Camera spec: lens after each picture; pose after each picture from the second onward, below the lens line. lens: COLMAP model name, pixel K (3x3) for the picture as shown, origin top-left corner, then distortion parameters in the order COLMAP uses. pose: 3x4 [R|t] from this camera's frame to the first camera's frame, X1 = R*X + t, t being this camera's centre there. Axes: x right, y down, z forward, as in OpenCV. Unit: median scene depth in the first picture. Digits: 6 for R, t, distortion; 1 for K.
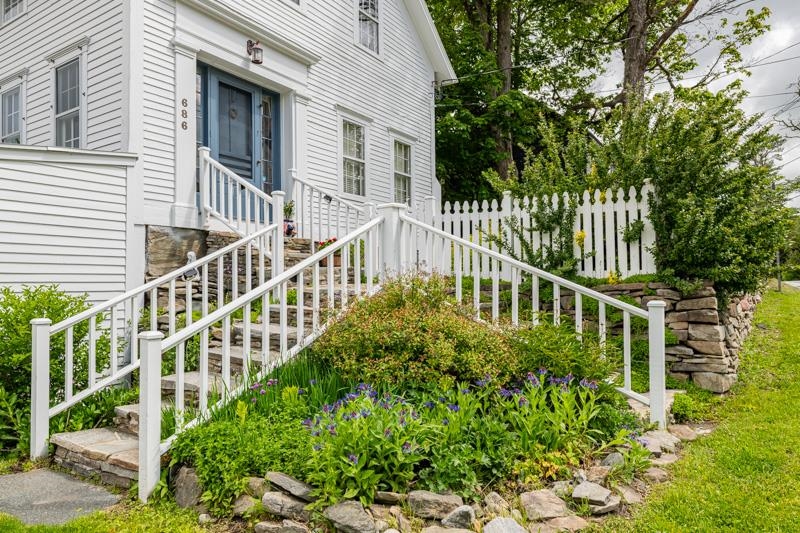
lens RADIAL K [[538.2, 0, 400.0], [0, 538.2, 266.5], [0, 0, 1]] dist [0.001916, -0.000053]
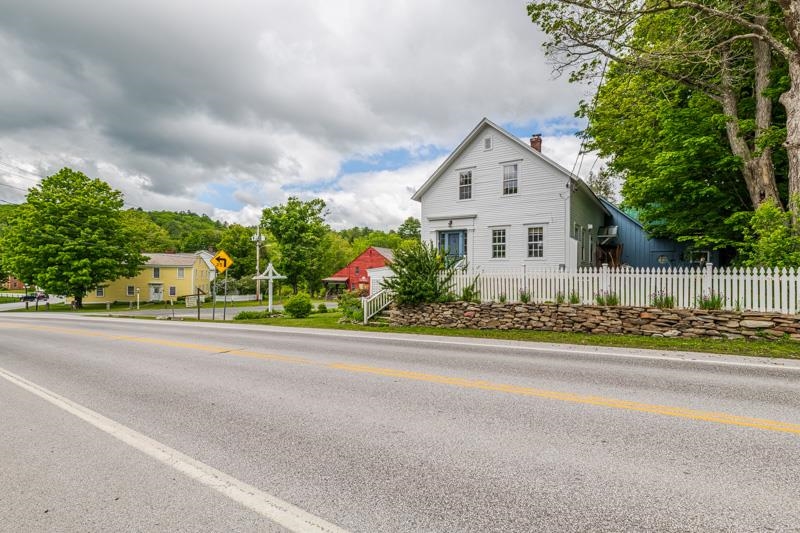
lens RADIAL K [[374.9, 0, 405.1], [0, 374.9, 269.5], [0, 0, 1]] dist [0.002447, 0.000406]
pose [[-0.021425, 0.001841, -0.999769, 2.070247], [0.021309, 0.999772, 0.001384, -0.112306], [0.999543, -0.021275, -0.021460, 0.731927]]
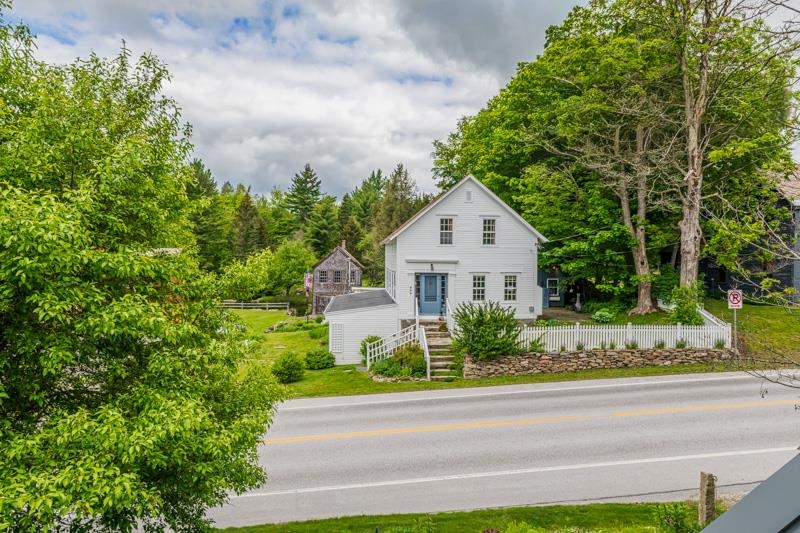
lens RADIAL K [[538.2, 0, 400.0], [0, 538.2, 266.5], [0, 0, 1]] dist [0.001916, -0.000053]
pose [[0.619630, 0.029162, -0.784352, 2.289903], [0.014159, 0.998732, 0.048318, -0.560117], [0.784766, -0.041045, 0.618431, -1.302016]]
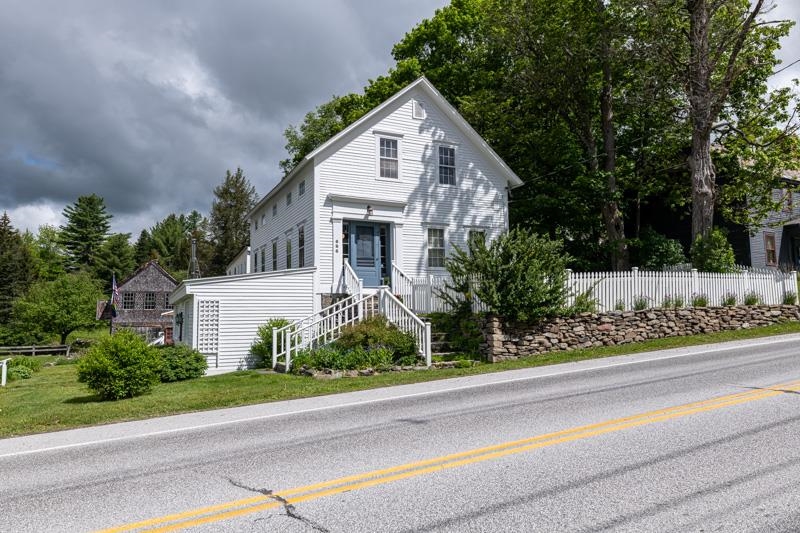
lens RADIAL K [[538.2, 0, 400.0], [0, 538.2, 266.5], [0, 0, 1]] dist [0.001916, -0.000053]
pose [[0.858906, -0.051131, -0.509575, 0.920957], [0.022851, 0.997839, -0.061609, -0.031093], [0.511624, 0.041272, 0.858218, -0.798695]]
